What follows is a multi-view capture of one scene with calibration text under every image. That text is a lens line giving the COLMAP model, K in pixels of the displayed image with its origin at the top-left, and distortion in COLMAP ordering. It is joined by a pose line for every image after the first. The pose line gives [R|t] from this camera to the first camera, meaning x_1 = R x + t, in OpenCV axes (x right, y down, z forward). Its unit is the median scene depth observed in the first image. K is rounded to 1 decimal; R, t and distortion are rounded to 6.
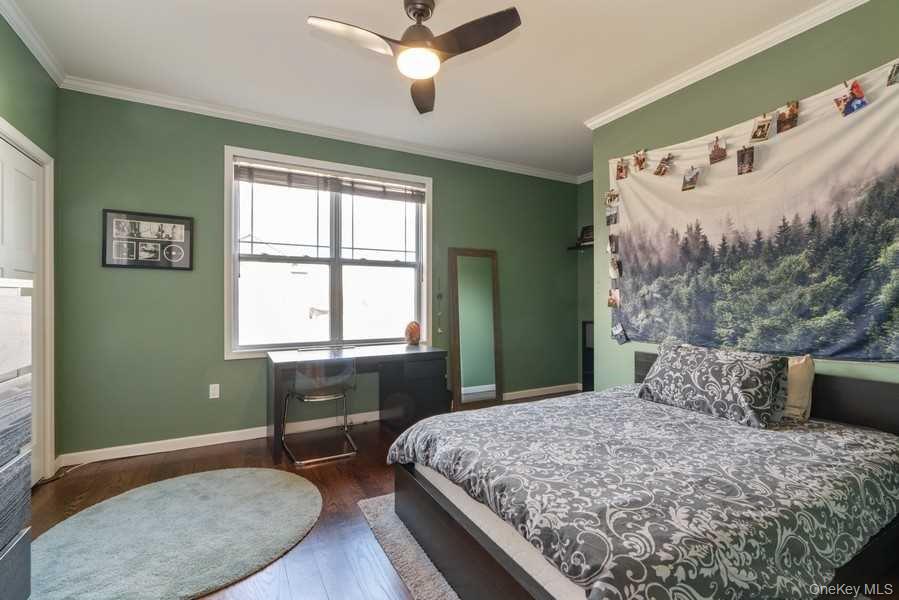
lens RADIAL K [[401.7, 0, 449.5], [0, 401.7, 300.0], [0, 0, 1]] dist [-0.001365, 0.000602]
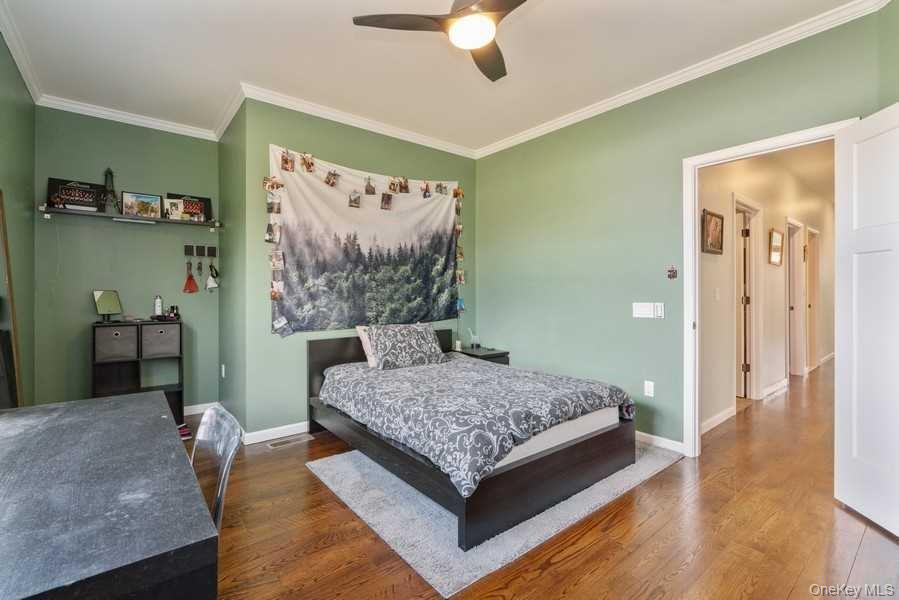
lens RADIAL K [[401.7, 0, 449.5], [0, 401.7, 300.0], [0, 0, 1]] dist [-0.001365, 0.000602]
pose [[-0.161844, -0.024892, 0.986502, -0.766157], [-0.000775, 0.999685, 0.025097, -0.008314], [-0.986816, 0.003297, -0.161812, 0.936693]]
